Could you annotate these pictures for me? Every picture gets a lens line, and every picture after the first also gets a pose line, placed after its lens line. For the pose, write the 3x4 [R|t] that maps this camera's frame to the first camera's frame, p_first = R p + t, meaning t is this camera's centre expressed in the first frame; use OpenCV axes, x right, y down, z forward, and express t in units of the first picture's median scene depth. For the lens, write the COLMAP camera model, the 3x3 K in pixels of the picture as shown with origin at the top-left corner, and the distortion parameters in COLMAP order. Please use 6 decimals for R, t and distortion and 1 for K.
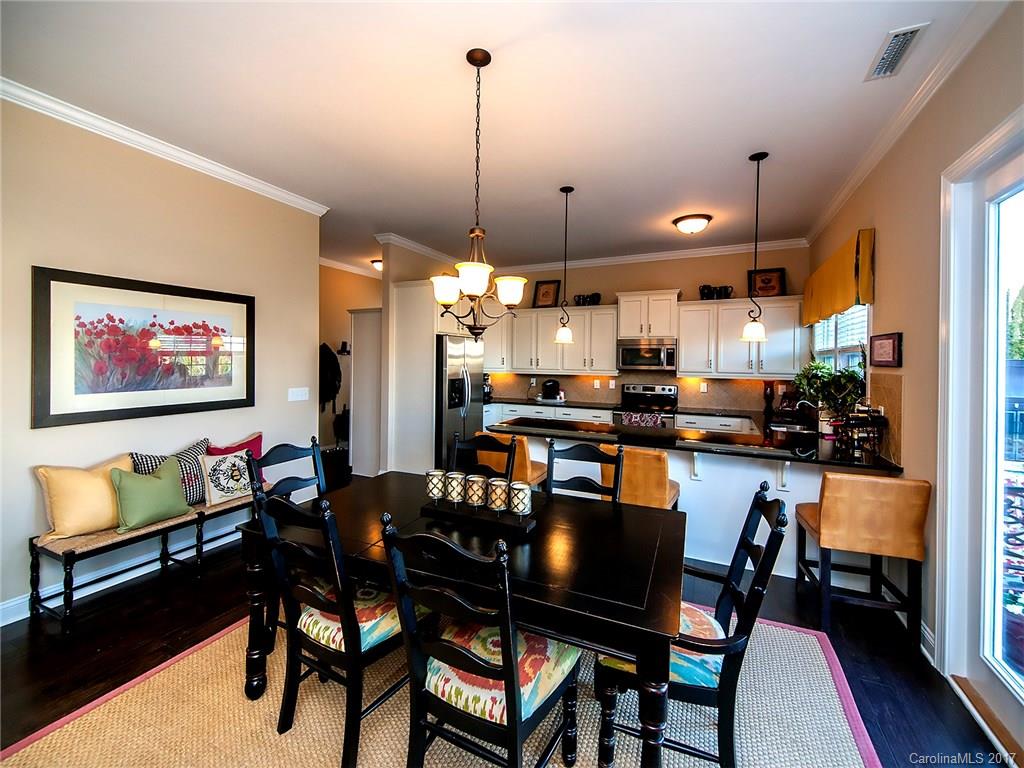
lens RADIAL K [[421.6, 0, 519.8], [0, 421.6, 359.0], [0, 0, 1]] dist [-0.001156, -0.000783]
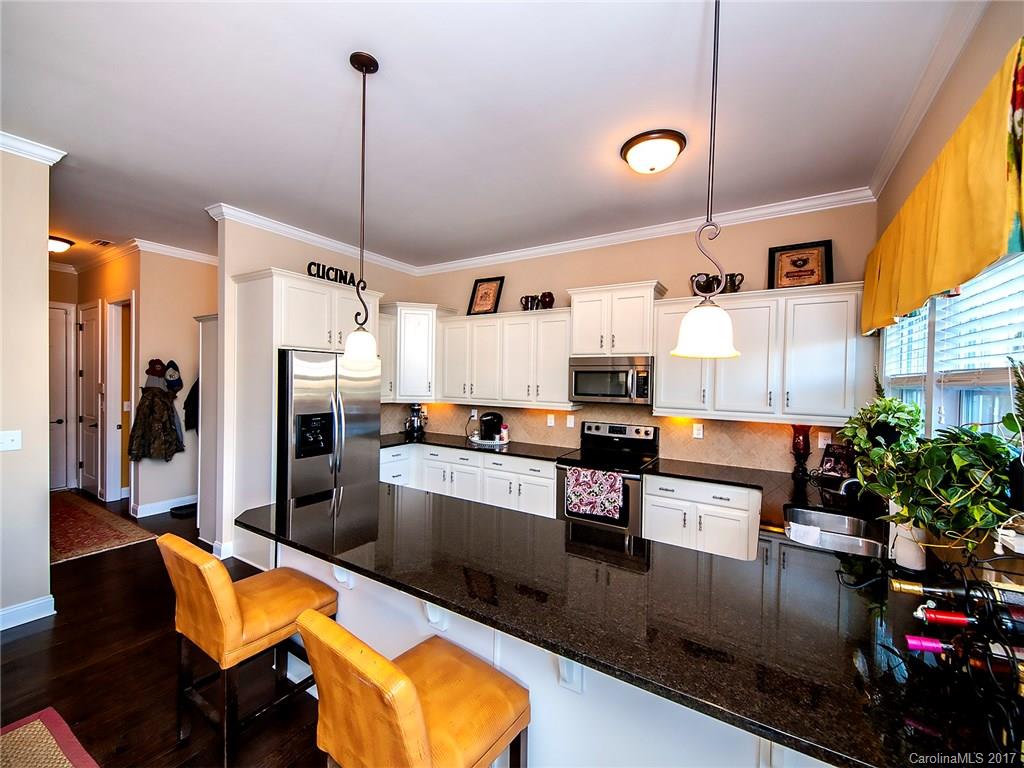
lens RADIAL K [[421.6, 0, 511.0], [0, 421.6, 383.4], [0, 0, 1]] dist [-0.001156, -0.000783]
pose [[0.993088, 0.009452, -0.116991, 0.231737], [-0.008388, 0.999919, 0.009584, -0.010816], [0.117073, -0.008536, 0.993087, 0.327012]]
